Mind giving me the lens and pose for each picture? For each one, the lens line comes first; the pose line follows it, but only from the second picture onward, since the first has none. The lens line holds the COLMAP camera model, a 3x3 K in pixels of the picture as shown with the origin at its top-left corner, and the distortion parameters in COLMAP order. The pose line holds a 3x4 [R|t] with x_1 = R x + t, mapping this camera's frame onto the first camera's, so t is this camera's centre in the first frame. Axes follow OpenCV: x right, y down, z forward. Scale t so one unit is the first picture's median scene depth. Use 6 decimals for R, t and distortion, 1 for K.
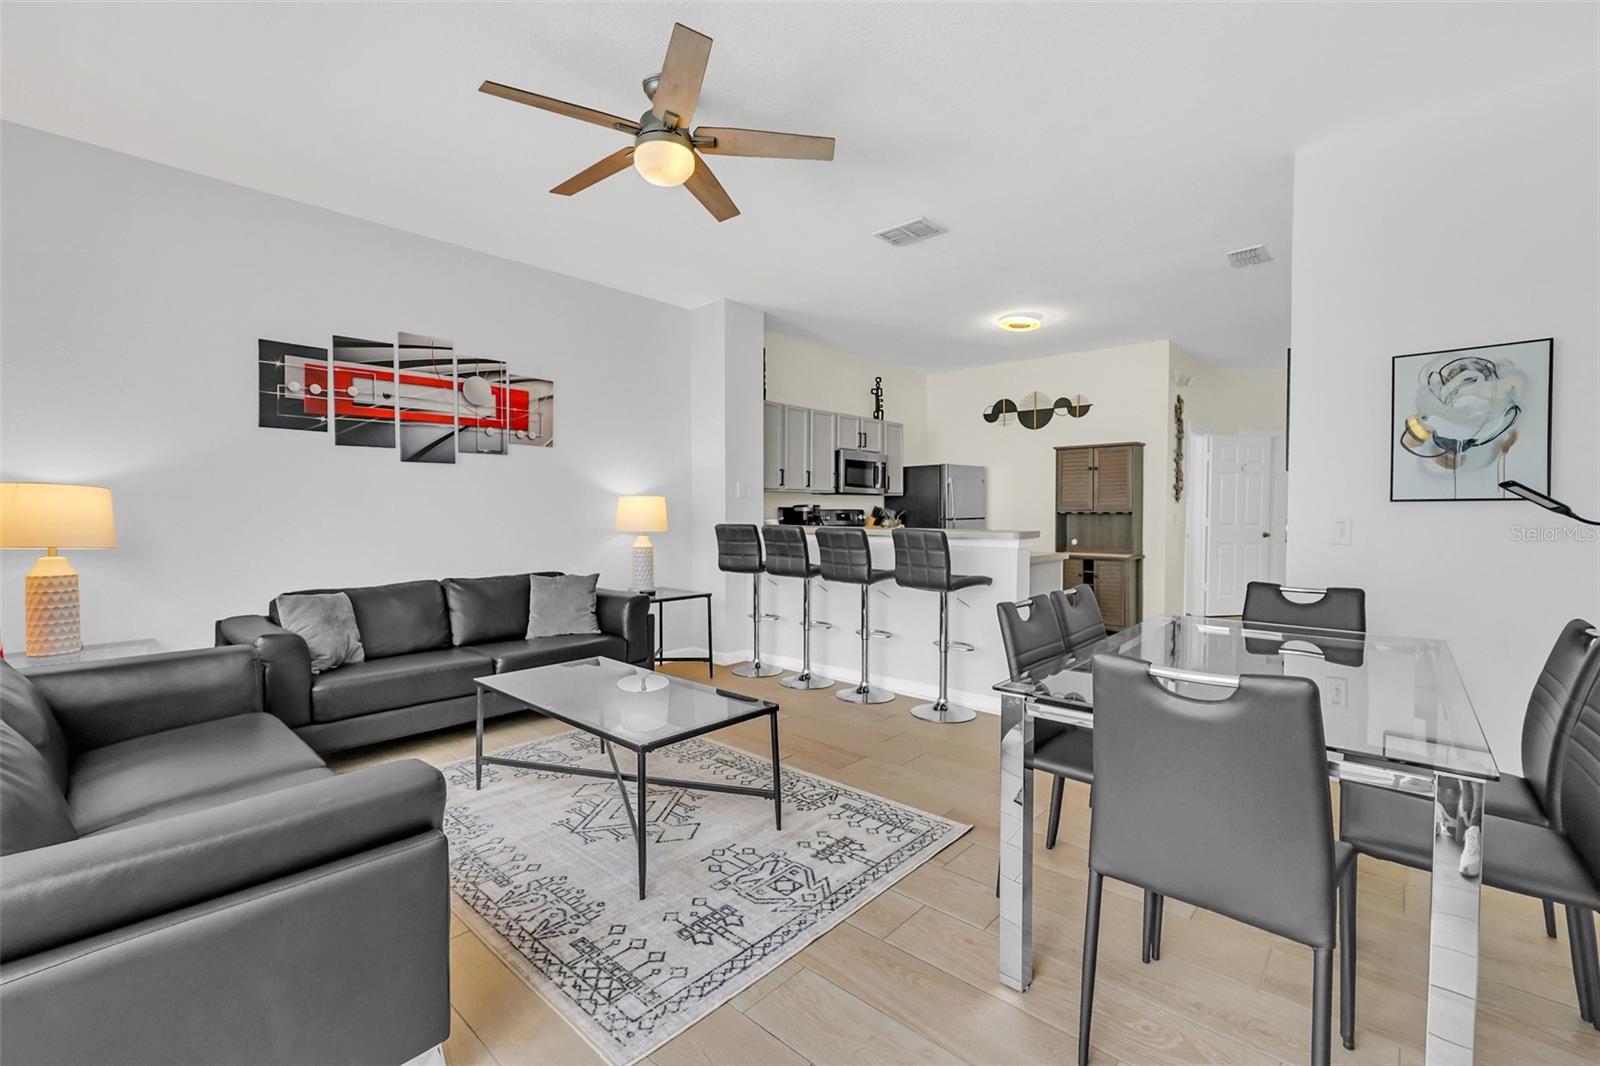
lens RADIAL K [[696.7, 0, 811.2], [0, 696.7, 533.2], [0, 0, 1]] dist [0.000095, 0.000040]
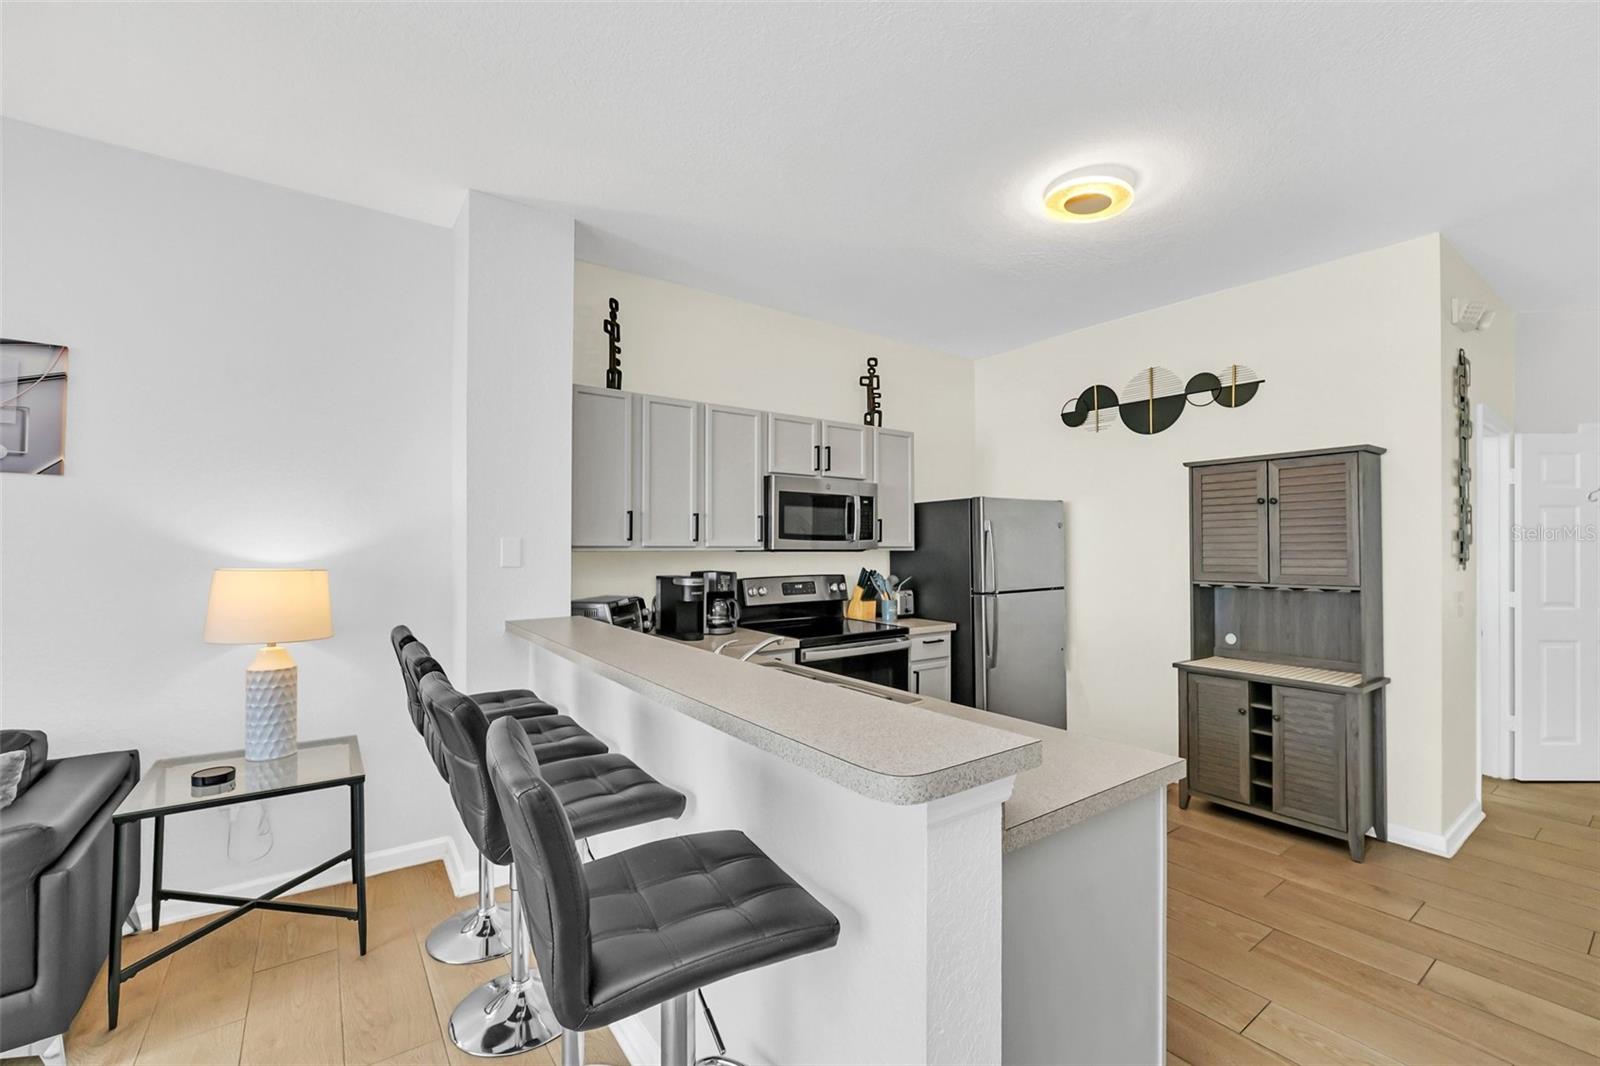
lens RADIAL K [[668.5, 0, 807.9], [0, 668.5, 544.7], [0, 0, 1]] dist [-0.018653, 0.007759]
pose [[0.975473, -0.001472, -0.220113, 0.190584], [-0.006576, 0.999336, -0.035826, -0.042862], [0.220020, 0.036395, 0.974816, 0.471418]]
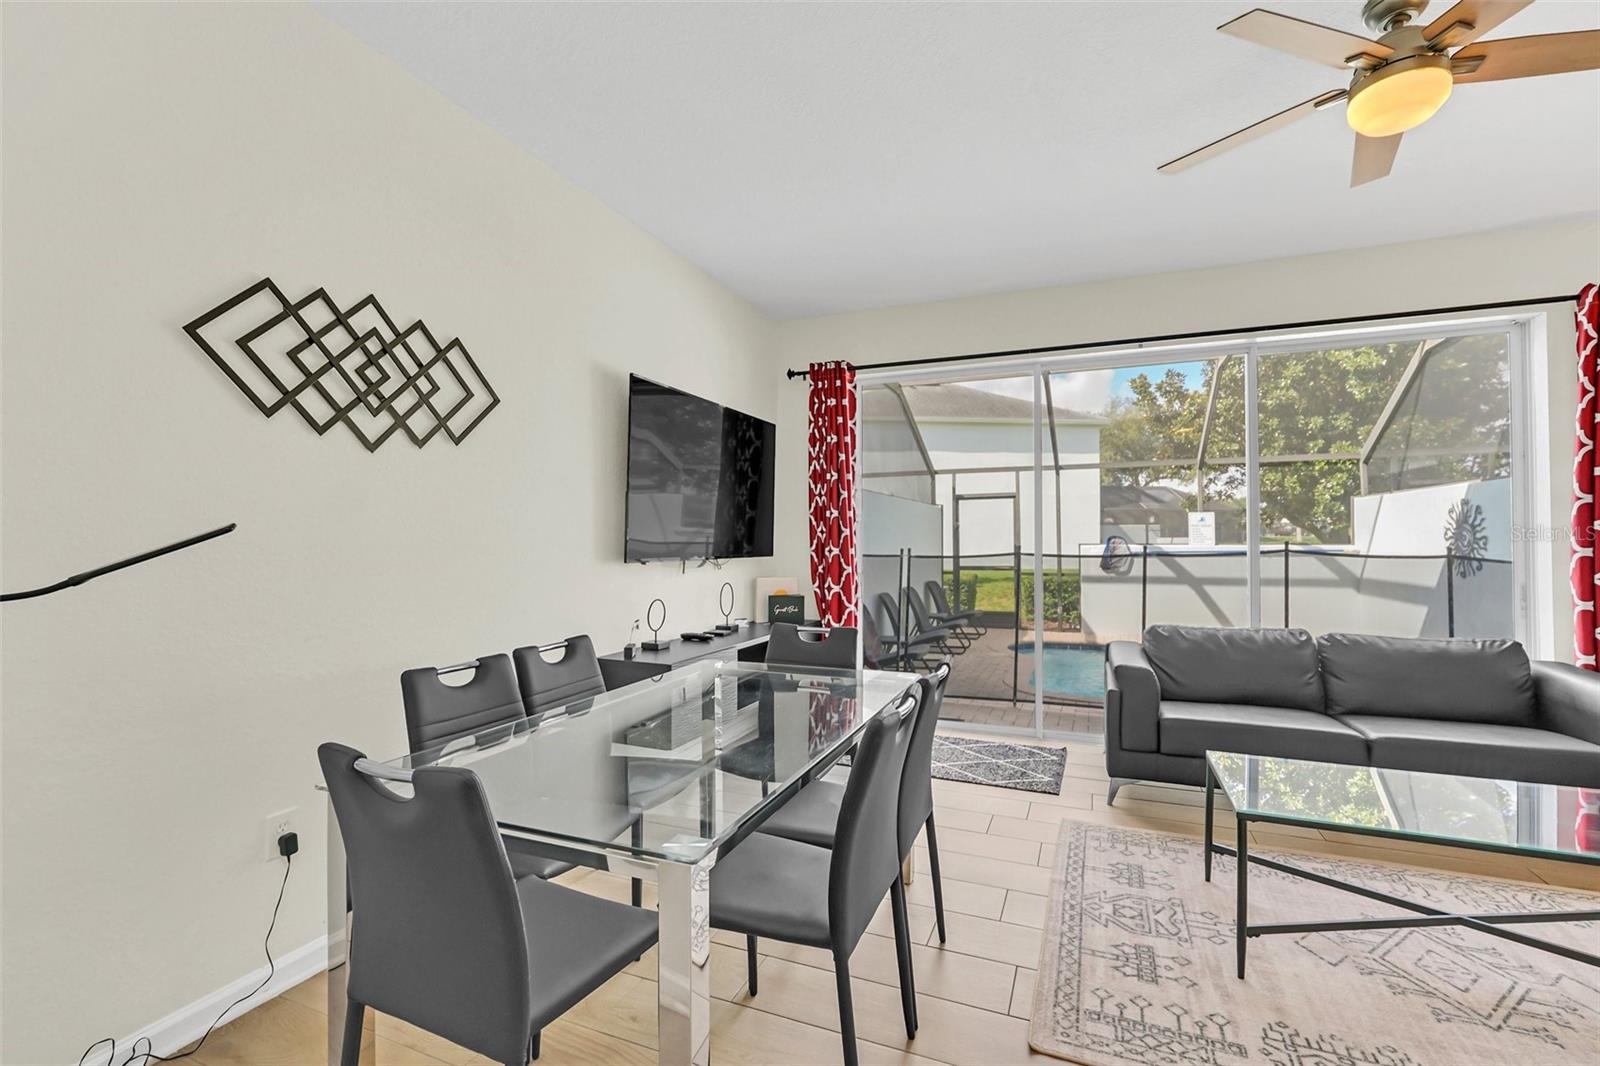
lens RADIAL K [[683.3, 0, 803.7], [0, 683.3, 531.3], [0, 0, 1]] dist [-0.008481, 0.000672]
pose [[-0.948288, -0.005171, -0.317371, 0.259286], [-0.010987, 0.999803, 0.016539, -0.028746], [0.317222, 0.019171, -0.948157, 0.616940]]
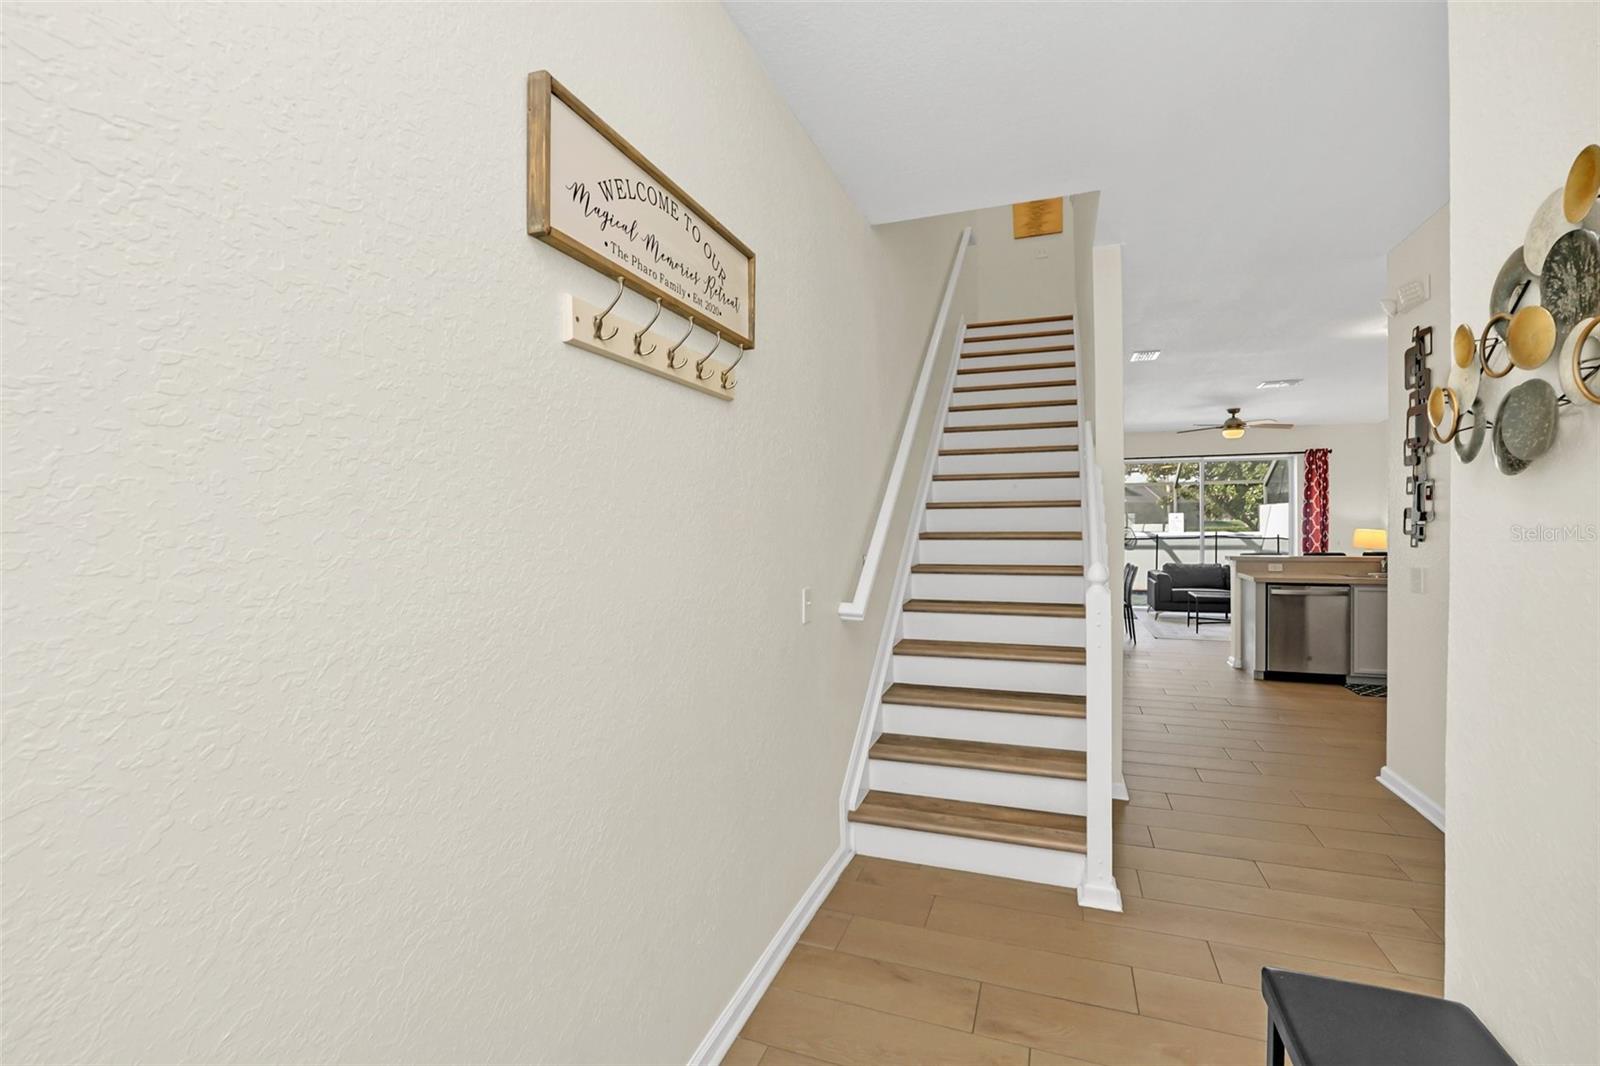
lens RADIAL K [[696.7, 0, 811.2], [0, 696.7, 533.2], [0, 0, 1]] dist [0.000095, 0.000040]
pose [[-0.926708, 0.009759, -0.375655, 1.160777], [-0.005826, 0.999169, 0.040329, -0.073844], [0.375737, 0.039562, -0.925882, 1.345775]]
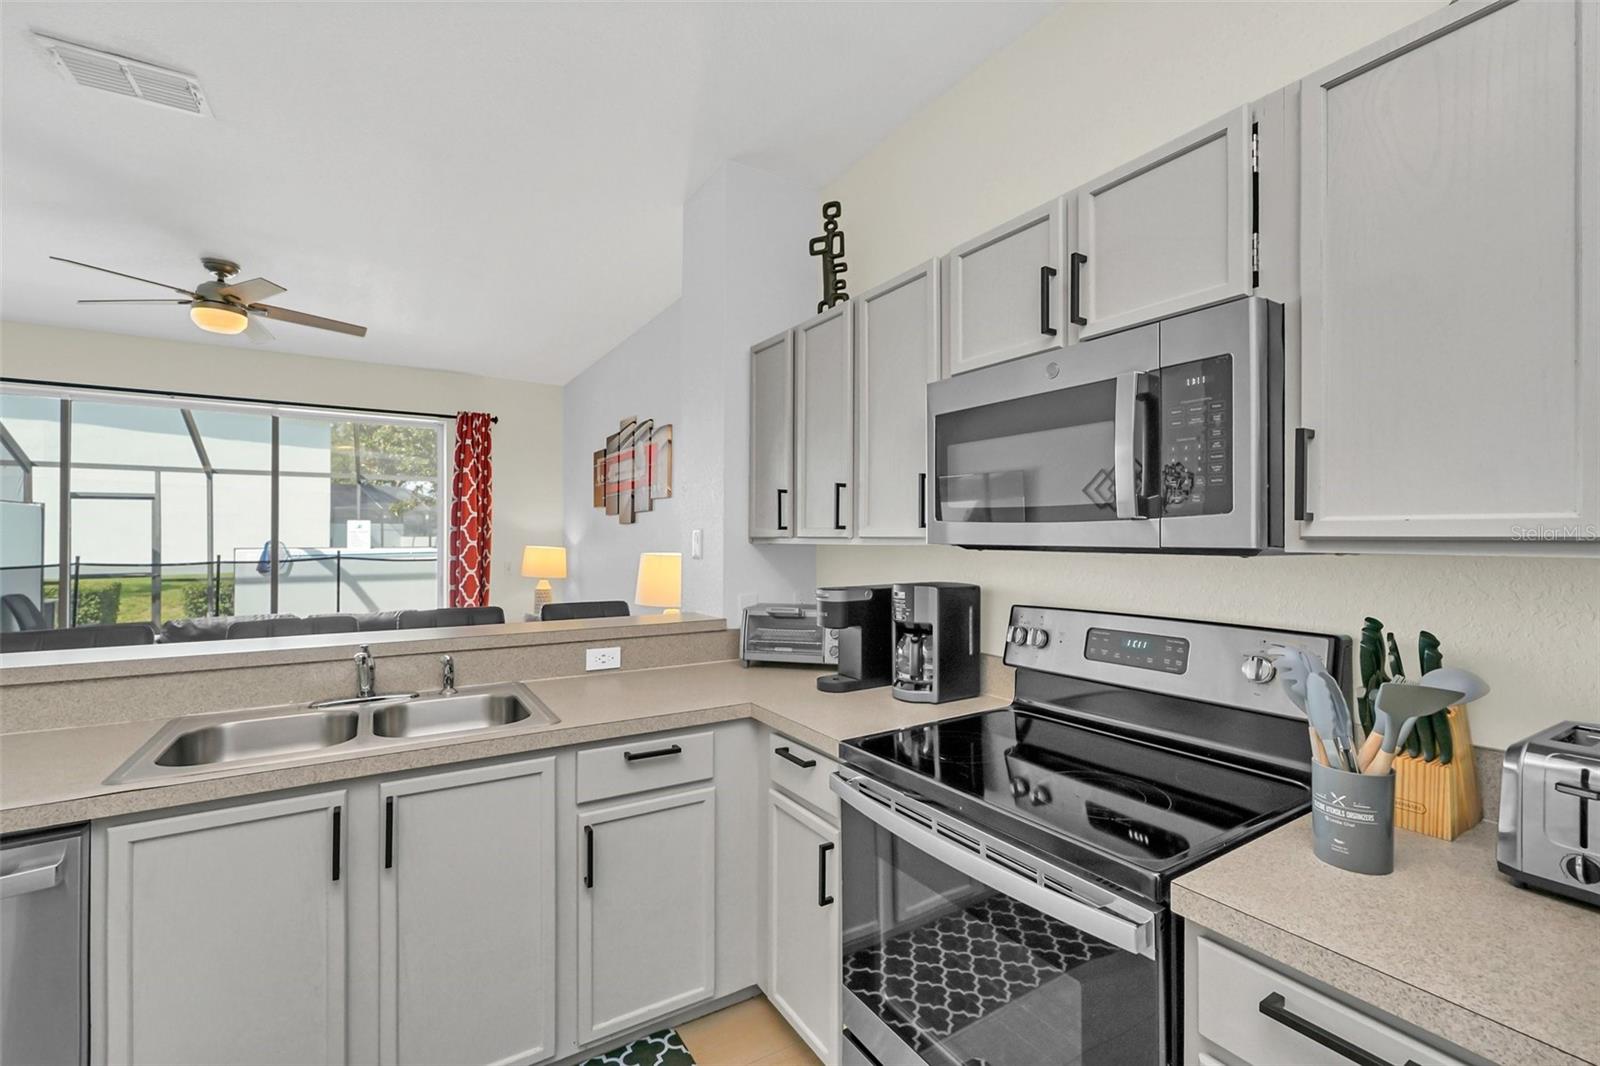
lens RADIAL K [[683.3, 0, 803.7], [0, 683.3, 531.3], [0, 0, 1]] dist [-0.008481, 0.000672]
pose [[-0.281270, -0.009448, -0.959582, 0.304049], [-0.033013, 0.999455, -0.000164, -0.061601], [0.959061, 0.031633, -0.281429, 1.018211]]
